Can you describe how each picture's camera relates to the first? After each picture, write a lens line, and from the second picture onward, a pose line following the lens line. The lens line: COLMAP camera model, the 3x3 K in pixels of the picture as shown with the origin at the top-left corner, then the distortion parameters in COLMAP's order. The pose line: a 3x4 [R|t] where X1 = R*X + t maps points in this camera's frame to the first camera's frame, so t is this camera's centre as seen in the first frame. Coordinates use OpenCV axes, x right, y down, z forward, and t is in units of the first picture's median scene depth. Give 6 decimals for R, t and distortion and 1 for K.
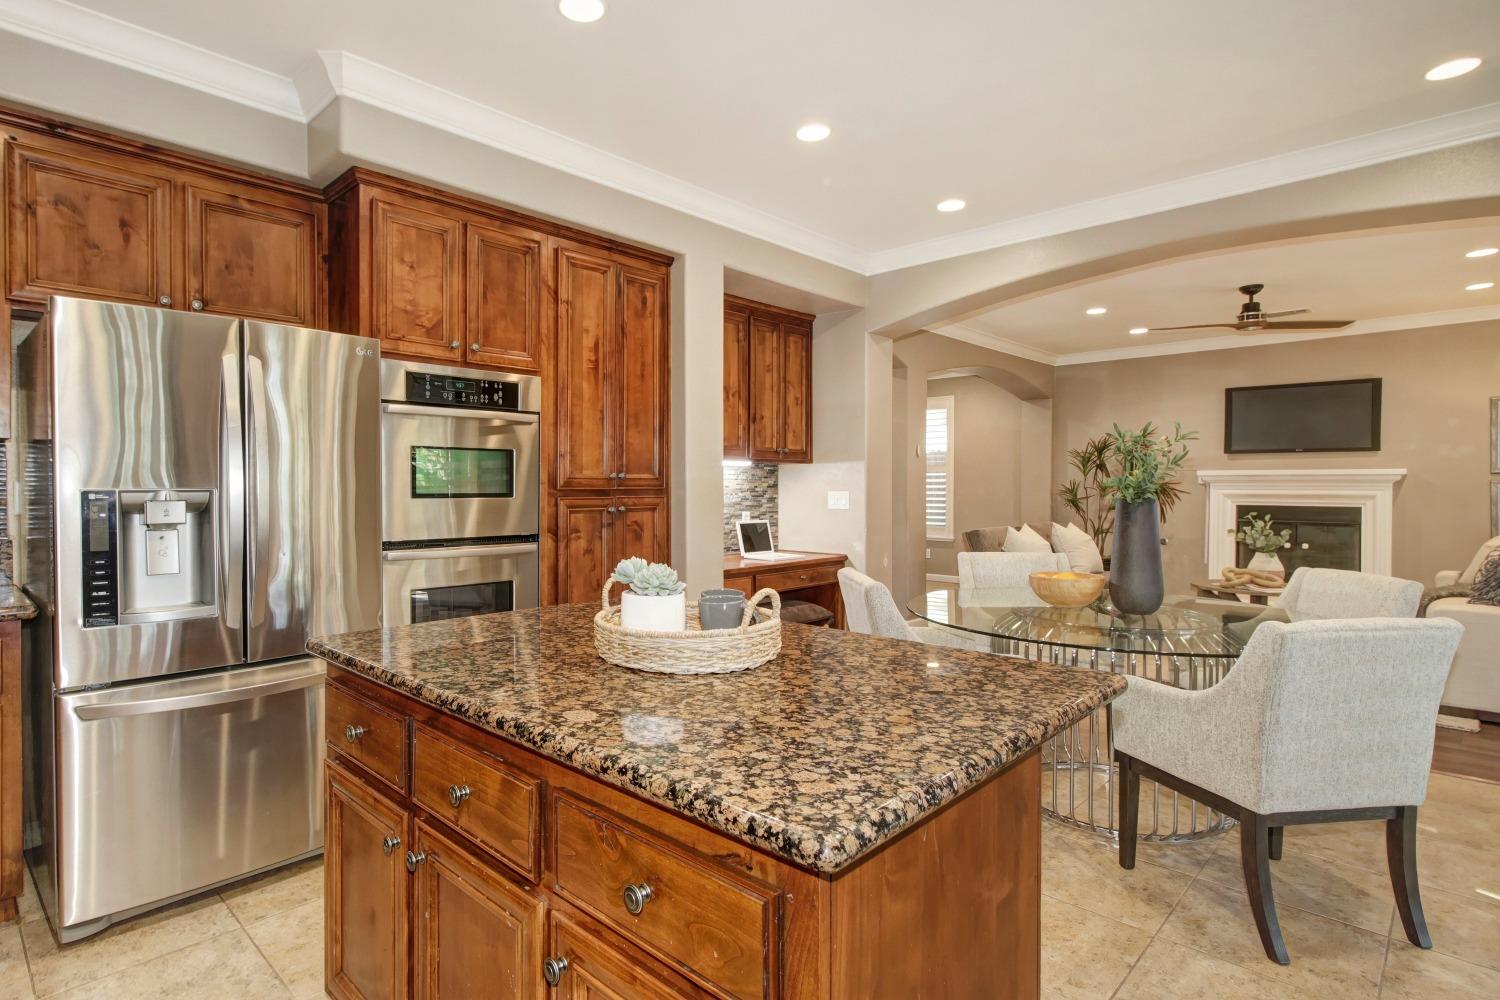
lens RADIAL K [[775.1, 0, 666.3], [0, 775.1, 495.8], [0, 0, 1]] dist [0.000151, -0.000574]
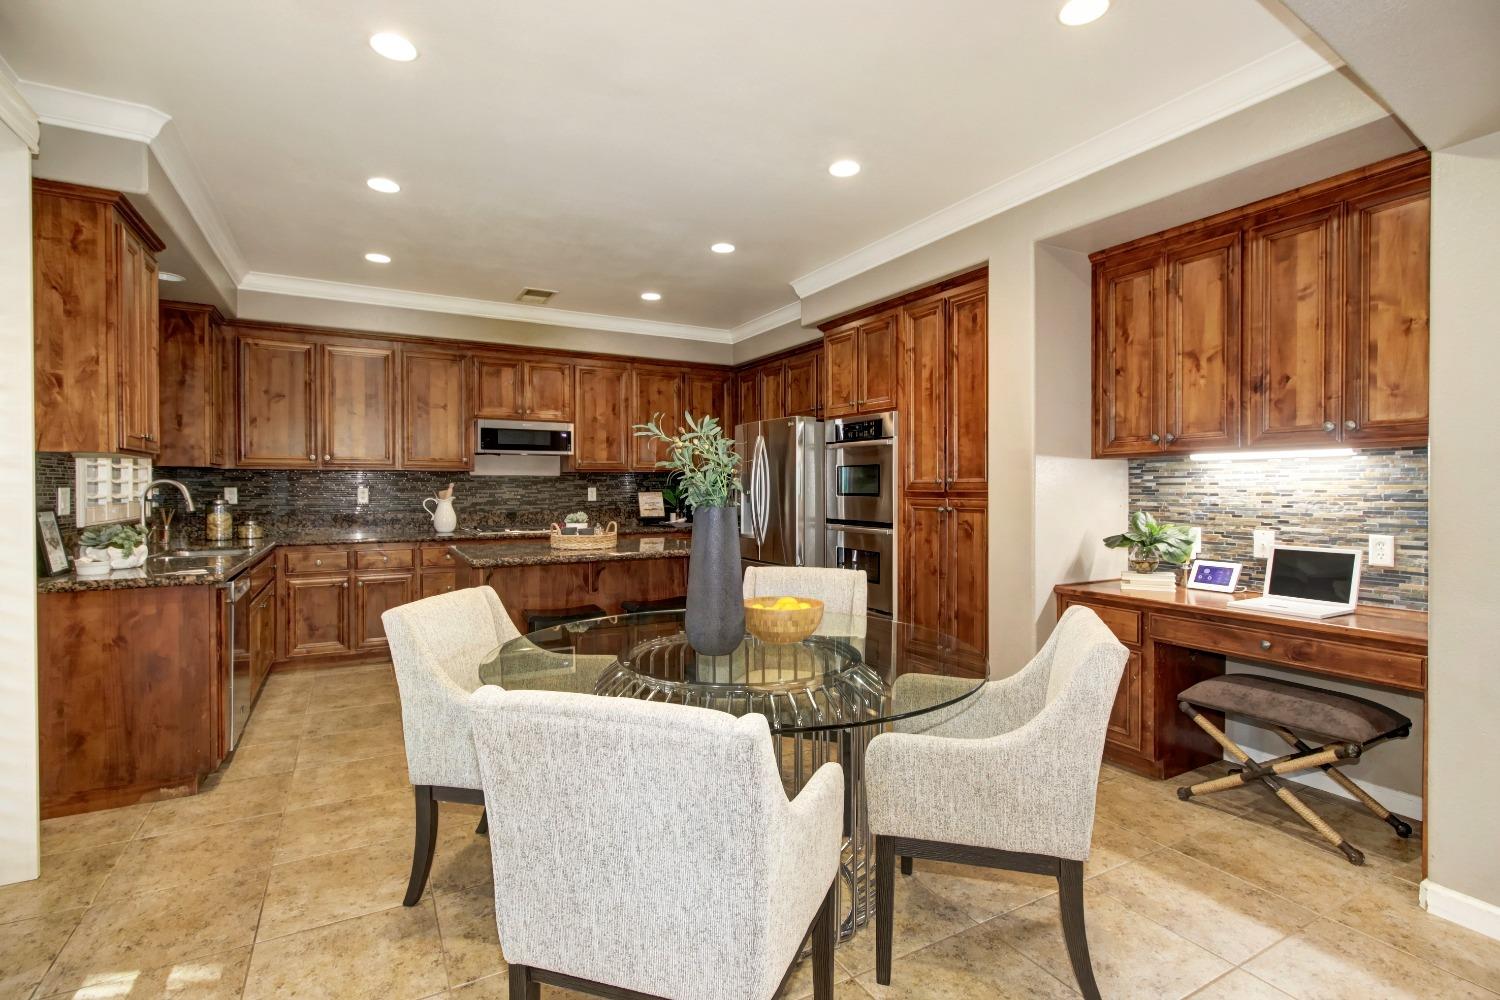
lens RADIAL K [[704.2, 0, 747.0], [0, 704.2, 494.4], [0, 0, 1]] dist [0.004419, -0.000983]
pose [[-0.259752, 0.009280, -0.965631, 0.735771], [-0.013070, 0.999828, 0.013124, -0.010248], [0.965587, 0.016030, -0.259586, 0.695815]]
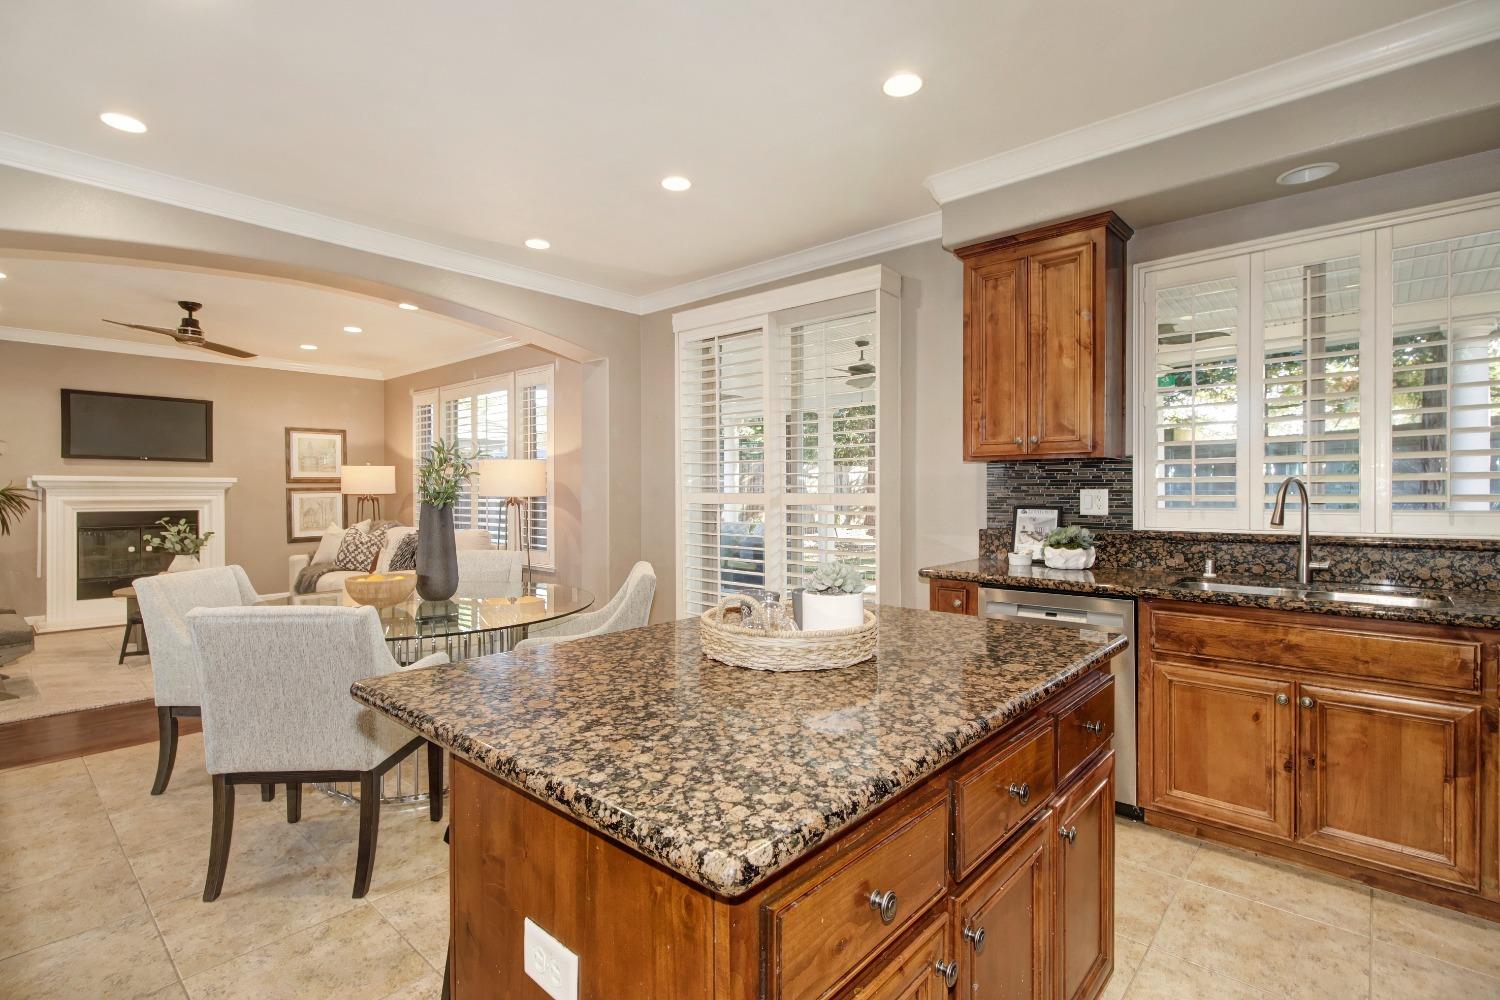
lens RADIAL K [[704.2, 0, 747.0], [0, 704.2, 494.4], [0, 0, 1]] dist [0.004419, -0.000983]
pose [[-0.072026, -0.005904, 0.997385, -0.284592], [0.015396, 0.999857, 0.007031, -0.005154], [-0.997284, 0.015862, -0.071925, 0.346263]]
